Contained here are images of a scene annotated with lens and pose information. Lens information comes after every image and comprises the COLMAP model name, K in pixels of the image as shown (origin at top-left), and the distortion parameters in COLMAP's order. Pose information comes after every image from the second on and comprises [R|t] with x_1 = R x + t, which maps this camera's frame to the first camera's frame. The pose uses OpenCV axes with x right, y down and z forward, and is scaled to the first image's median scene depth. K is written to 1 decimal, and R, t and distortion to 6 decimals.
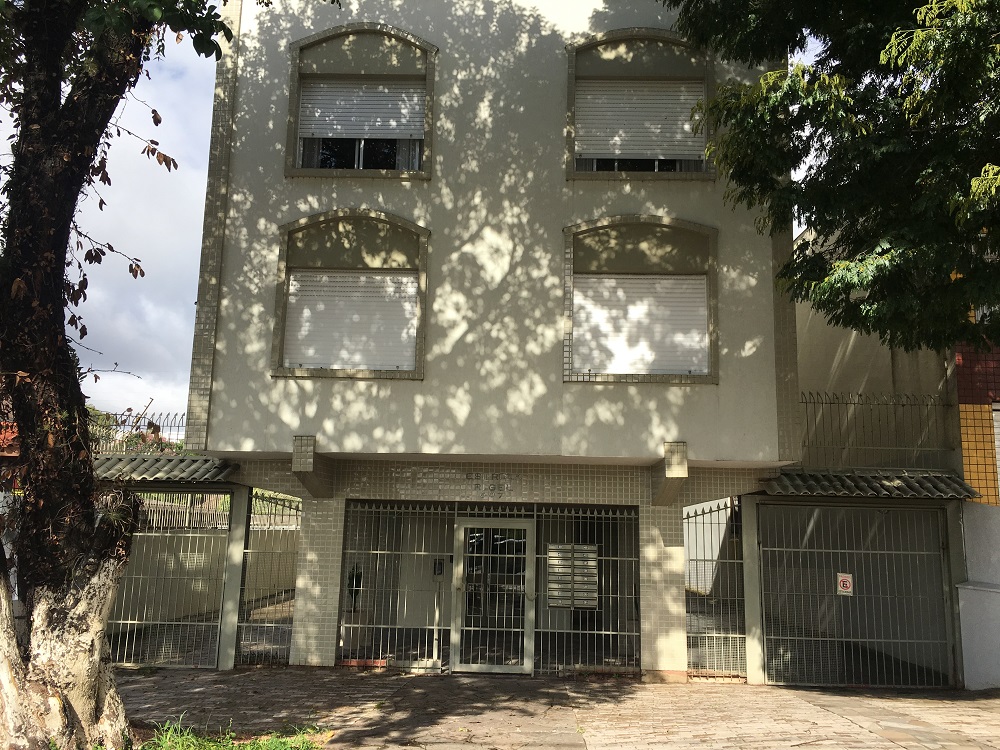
lens RADIAL K [[861.5, 0, 500.0], [0, 861.5, 375.0], [0, 0, 1]] dist [0.019439, 0.007278]
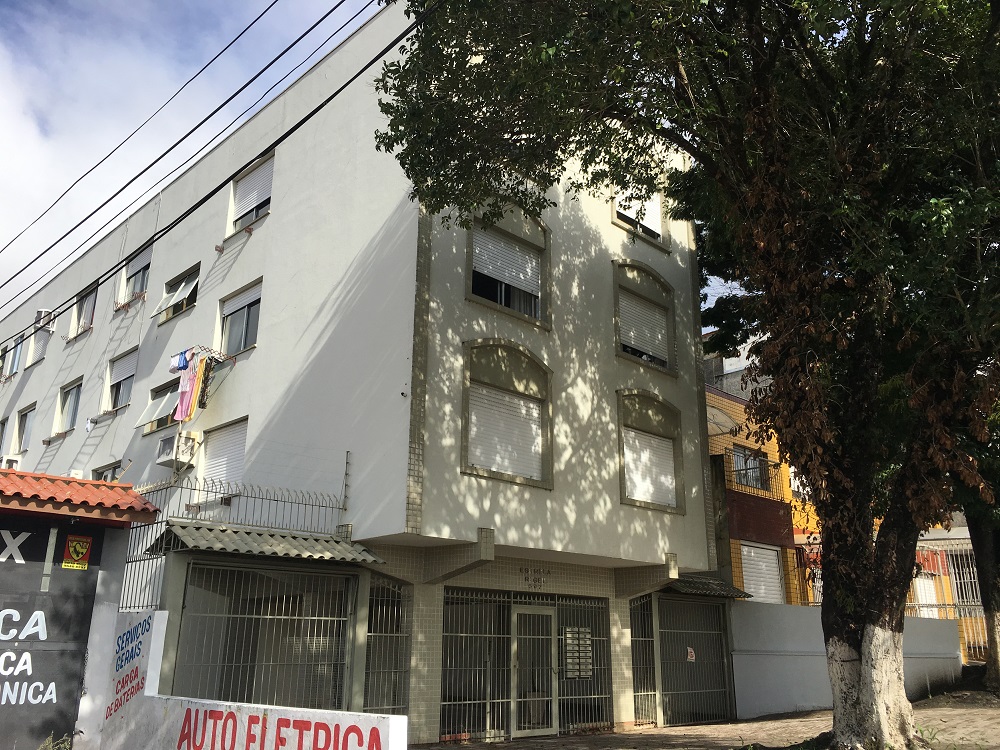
lens RADIAL K [[861.5, 0, 500.0], [0, 861.5, 375.0], [0, 0, 1]] dist [0.019439, 0.007278]
pose [[0.690761, 0.203152, 0.693959, -1.019624], [-0.109291, 0.978029, -0.177524, 0.072388], [-0.714776, 0.046783, 0.697787, 0.170059]]
